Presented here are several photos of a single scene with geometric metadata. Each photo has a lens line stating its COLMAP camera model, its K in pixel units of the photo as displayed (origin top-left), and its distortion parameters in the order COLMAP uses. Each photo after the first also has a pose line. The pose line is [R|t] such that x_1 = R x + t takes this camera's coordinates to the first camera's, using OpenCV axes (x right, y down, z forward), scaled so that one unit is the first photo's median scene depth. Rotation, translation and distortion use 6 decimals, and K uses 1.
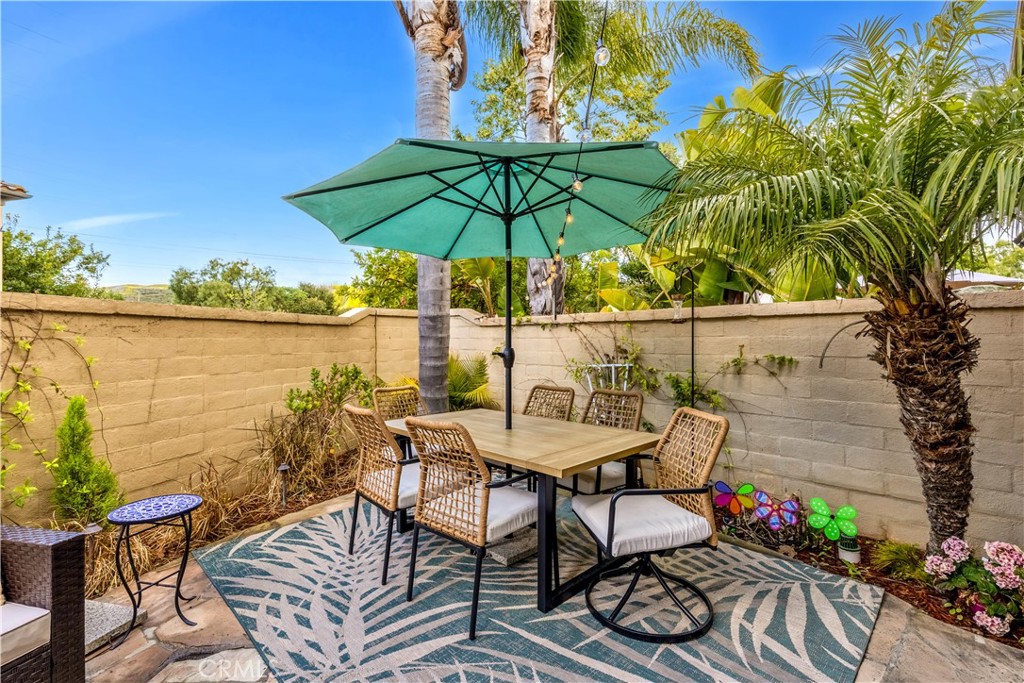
lens RADIAL K [[462.2, 0, 511.7], [0, 462.2, 335.7], [0, 0, 1]] dist [0.002609, -0.000700]
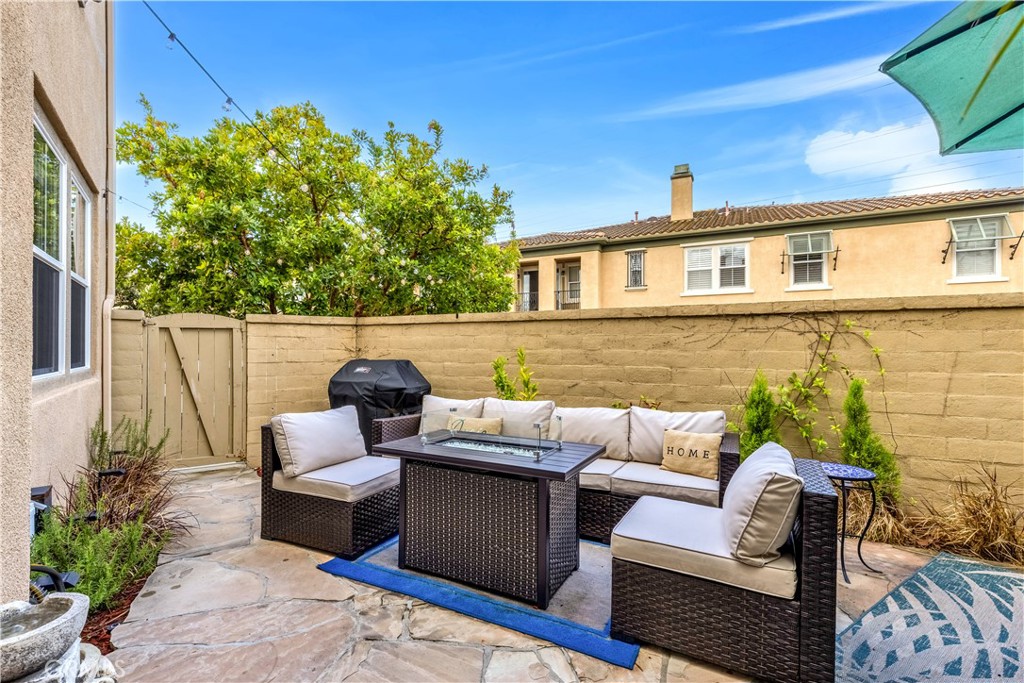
lens RADIAL K [[460.4, 0, 506.6], [0, 460.4, 343.2], [0, 0, 1]] dist [0.001180, -0.000675]
pose [[-0.179651, -0.008547, -0.983693, 0.336229], [0.007951, 0.999917, -0.010140, 0.032162], [0.983698, -0.009643, -0.179568, 0.240122]]
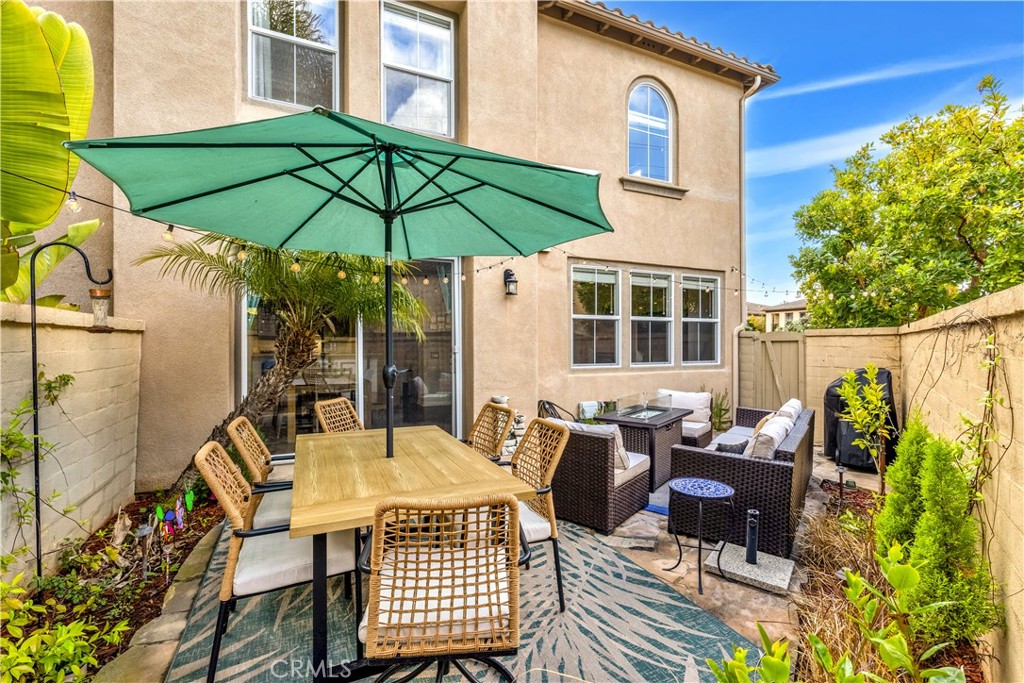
lens RADIAL K [[462.2, 0, 511.7], [0, 462.2, 335.7], [0, 0, 1]] dist [0.002609, -0.000700]
pose [[-0.941958, 0.006992, 0.335658, -0.440830], [-0.001110, 0.999713, -0.023939, -0.007545], [-0.335729, -0.022922, -0.941680, 1.479436]]
